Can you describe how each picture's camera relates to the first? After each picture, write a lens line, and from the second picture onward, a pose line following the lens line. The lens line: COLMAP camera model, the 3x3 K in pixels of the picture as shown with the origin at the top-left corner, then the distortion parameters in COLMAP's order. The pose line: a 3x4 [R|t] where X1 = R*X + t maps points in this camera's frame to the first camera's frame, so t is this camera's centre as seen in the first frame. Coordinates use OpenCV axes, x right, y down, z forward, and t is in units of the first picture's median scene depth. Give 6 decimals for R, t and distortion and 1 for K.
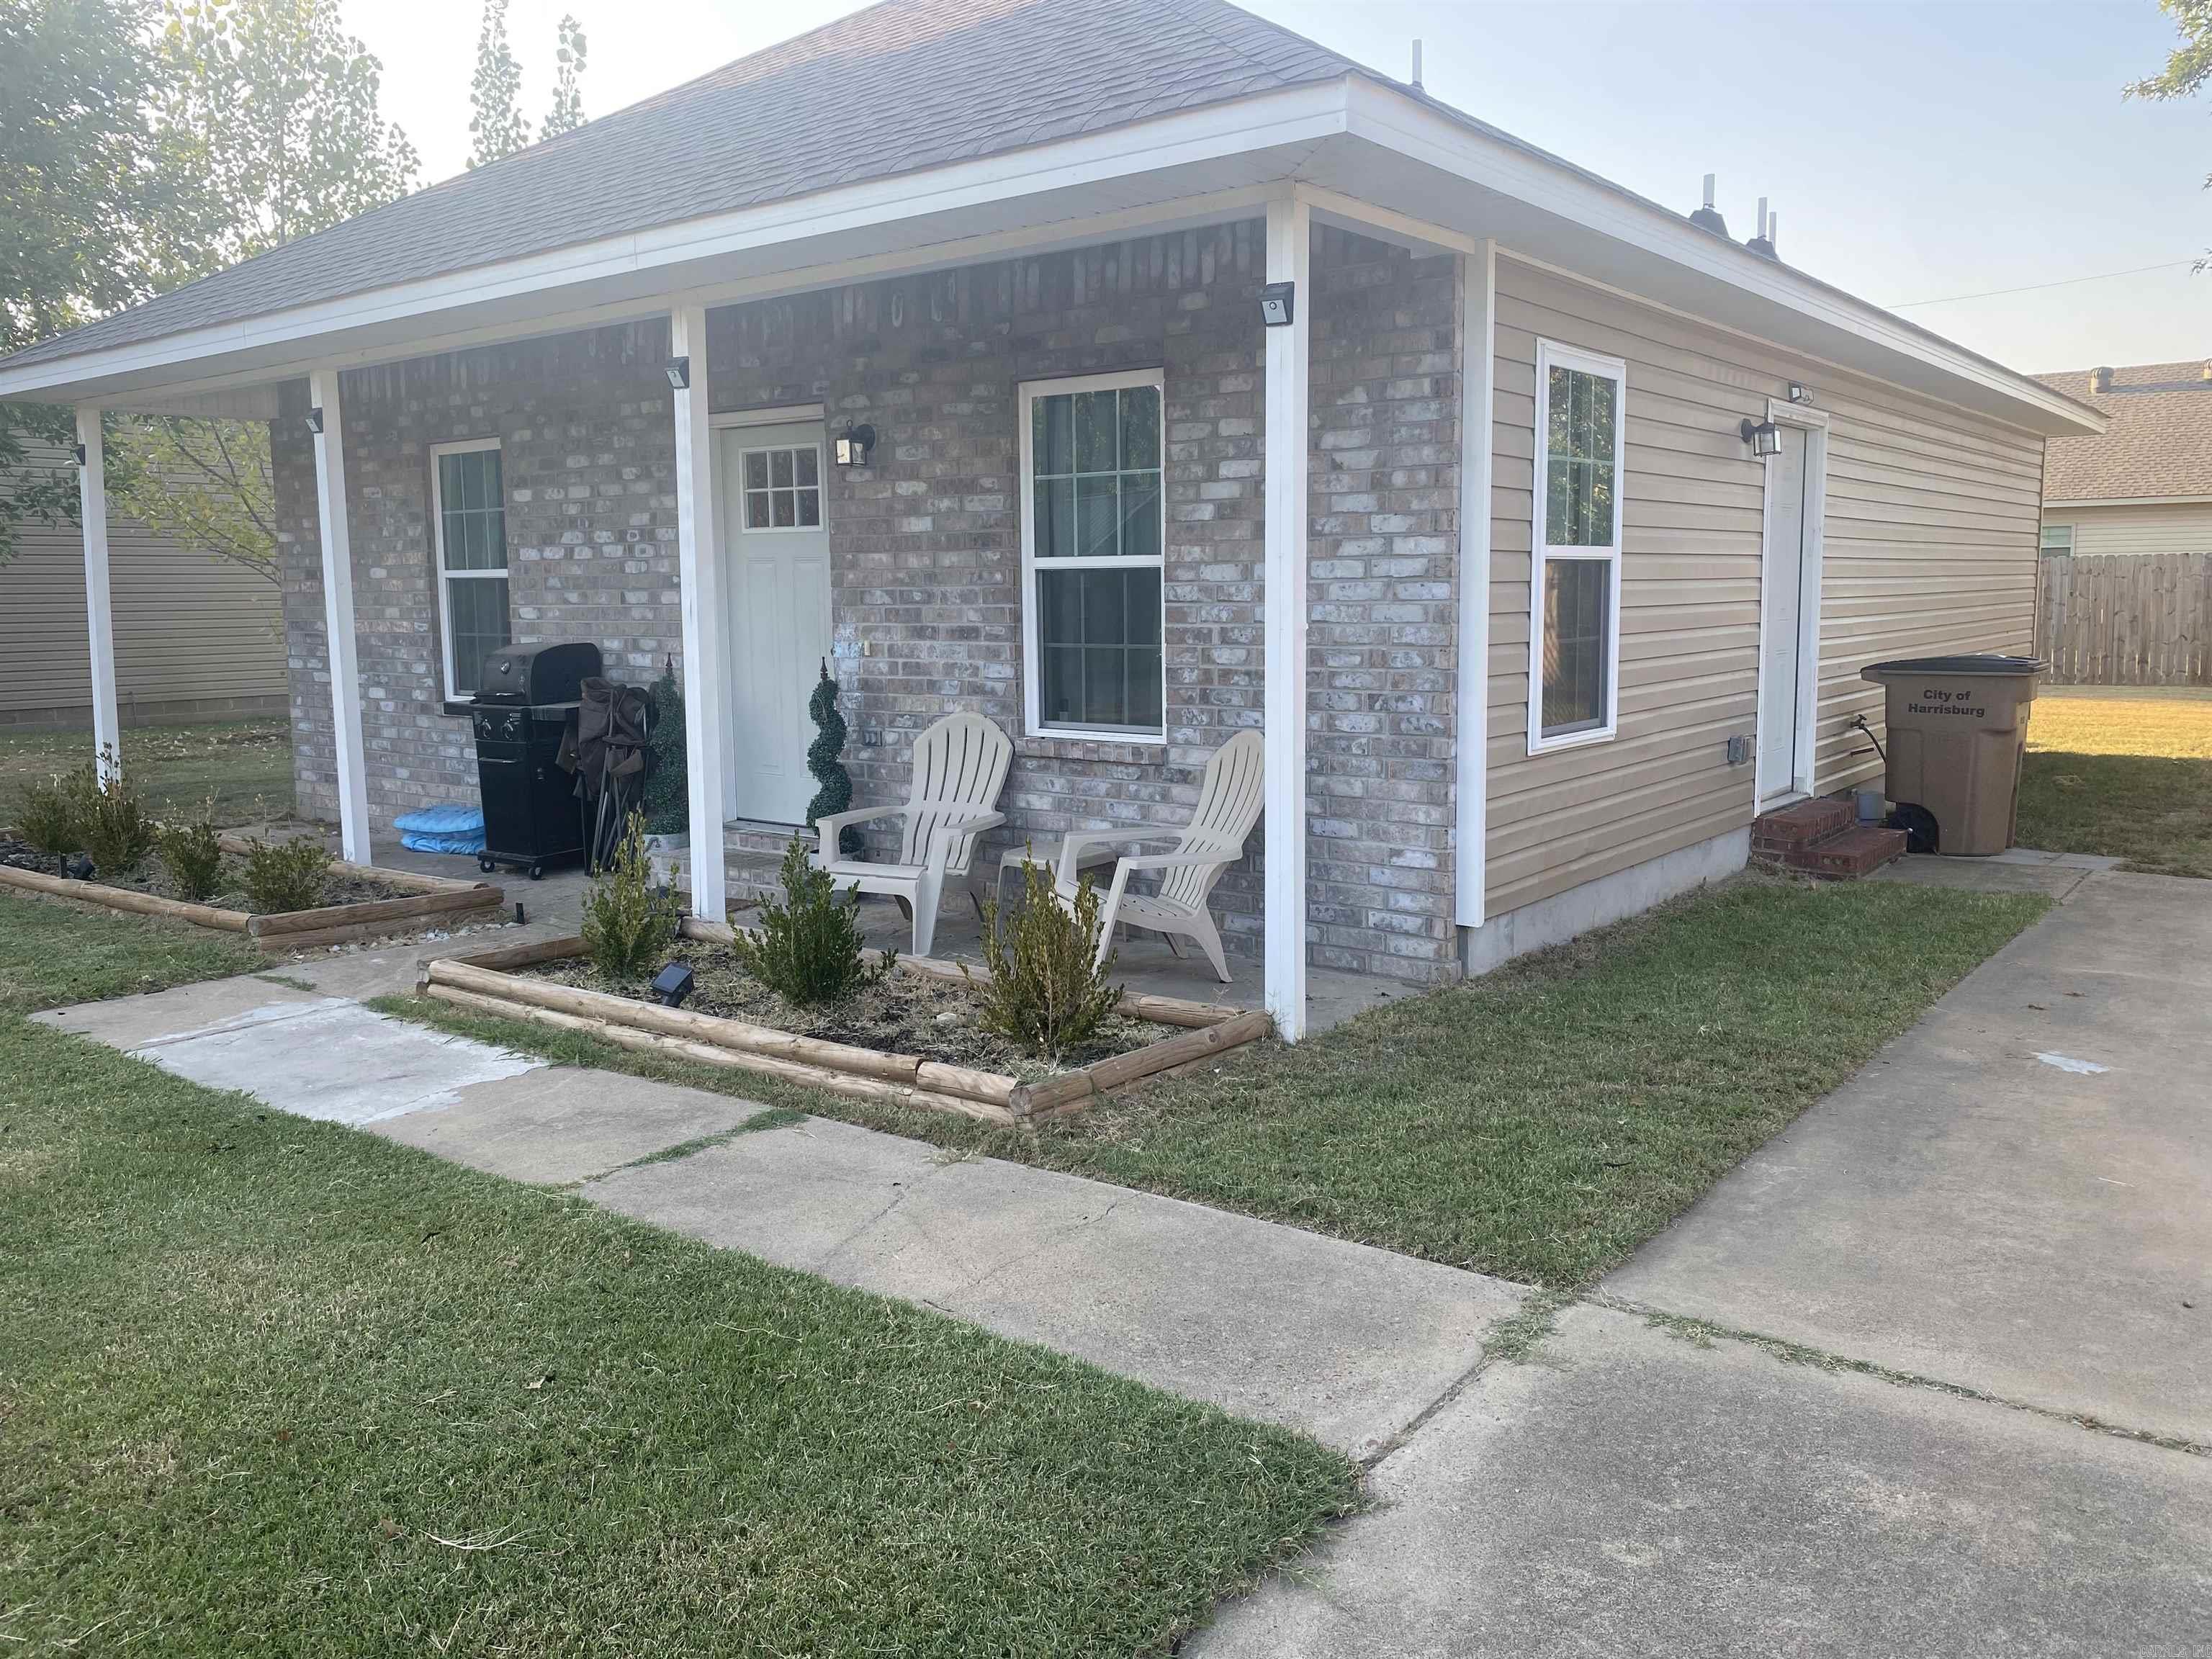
lens RADIAL K [[1701.9, 0, 1107.3], [0, 1701.9, 807.1], [0, 0, 1]] dist [0.037475, -0.043863]
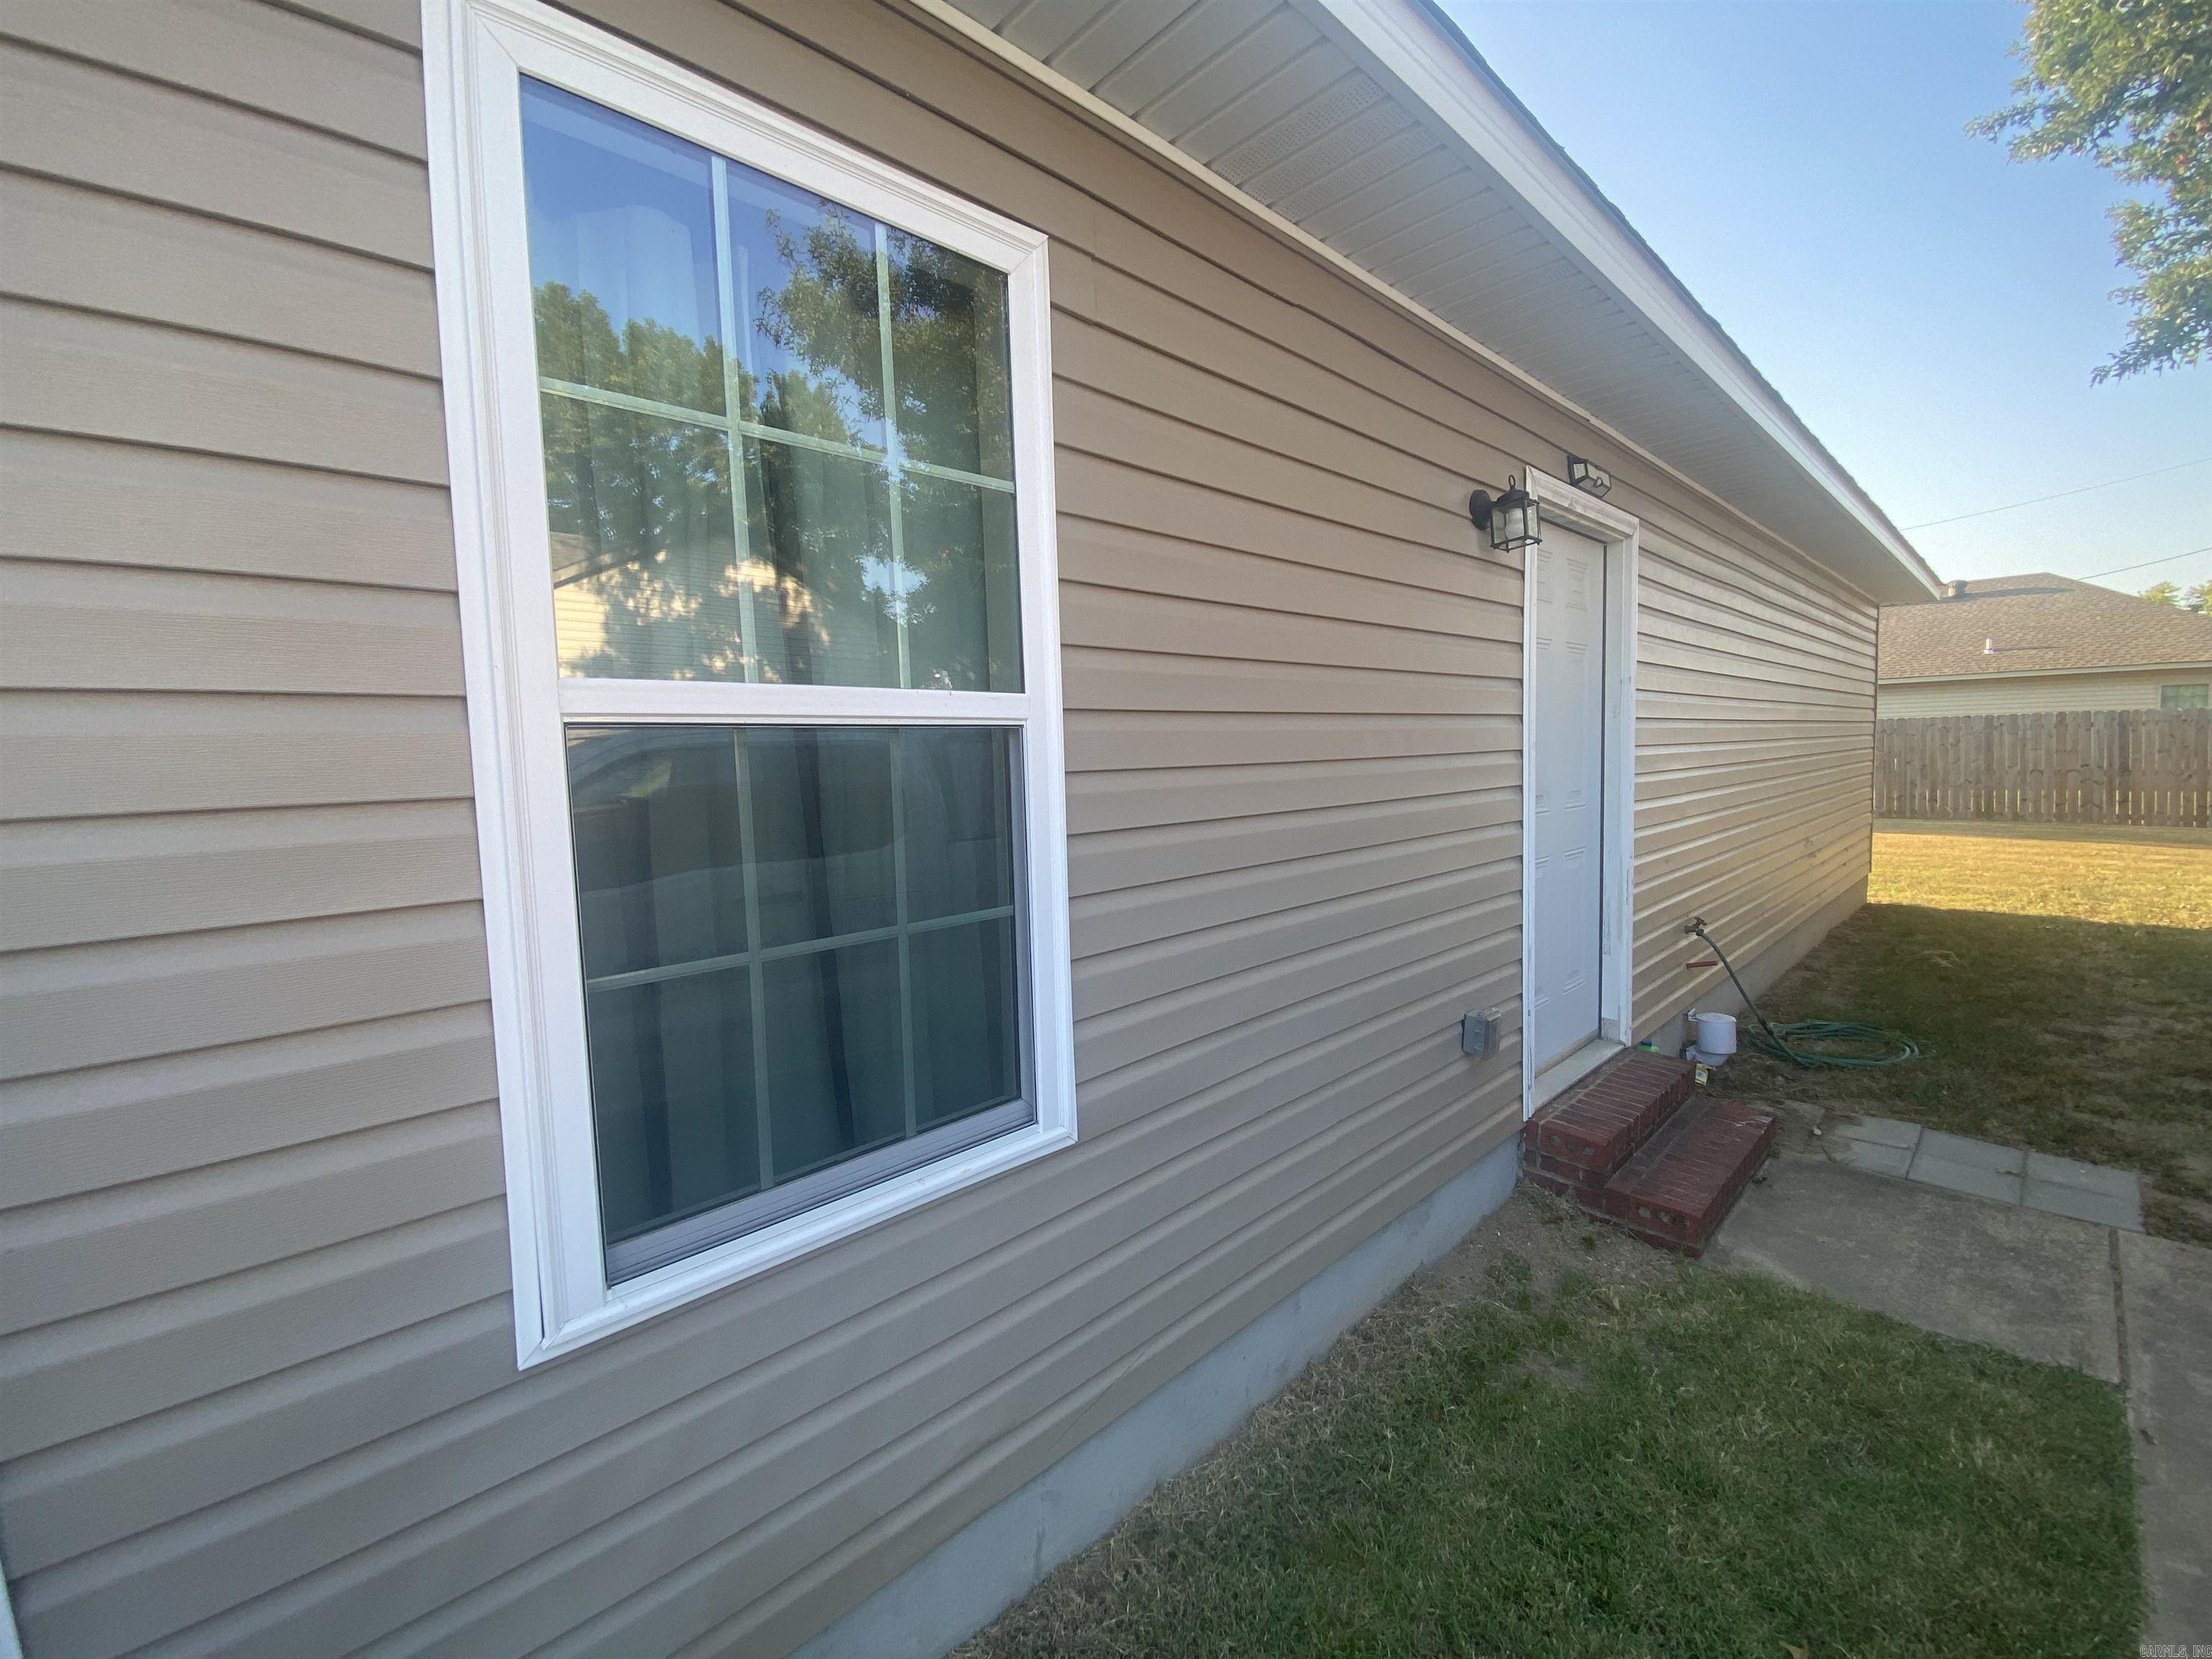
lens RADIAL K [[903.3, 0, 1148.2], [0, 903.3, 819.7], [0, 0, 1]] dist [0.022859, -0.020522]
pose [[0.991351, -0.002057, -0.131224, 0.333980], [-0.004189, 0.998872, -0.047304, -0.106389], [0.131173, 0.047445, 0.990223, 0.752787]]
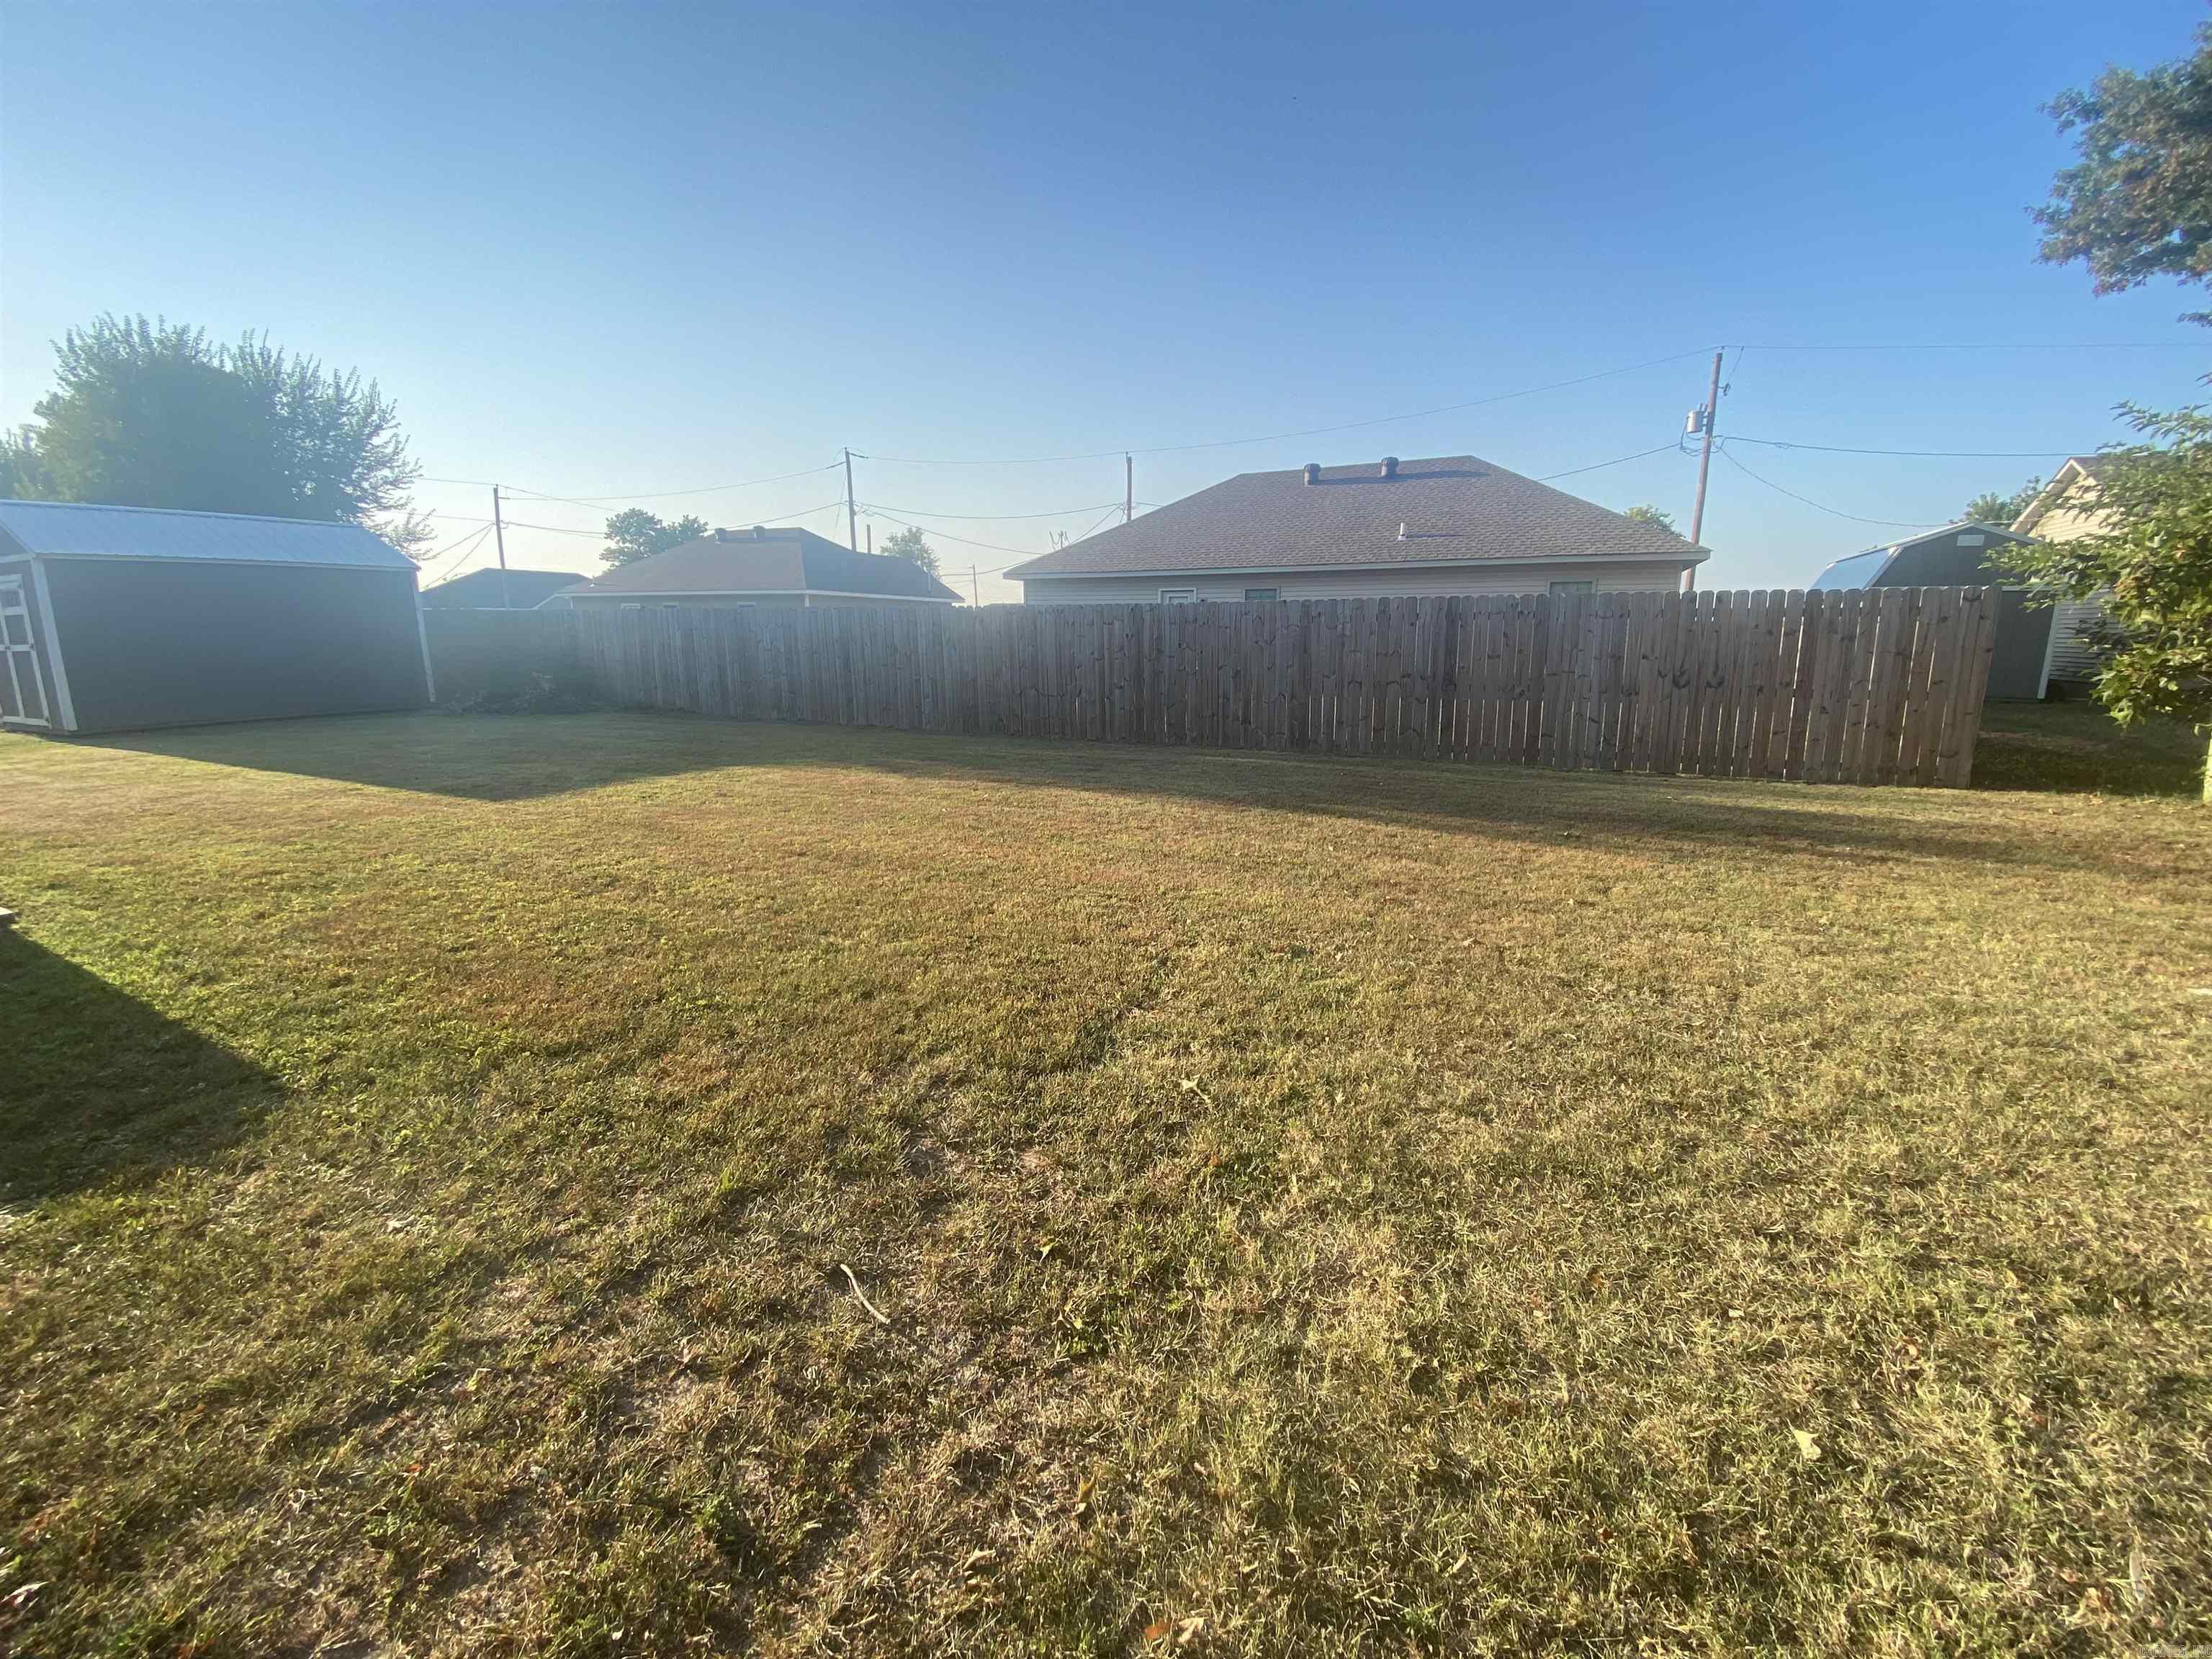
lens RADIAL K [[903.3, 0, 1117.1], [0, 903.3, 812.3], [0, 0, 1]] dist [0.022859, -0.020522]
pose [[0.975477, -0.026586, 0.218491, 1.279352], [0.012109, 0.997657, 0.067333, -0.206611], [-0.219769, -0.063036, 0.973513, 1.618525]]
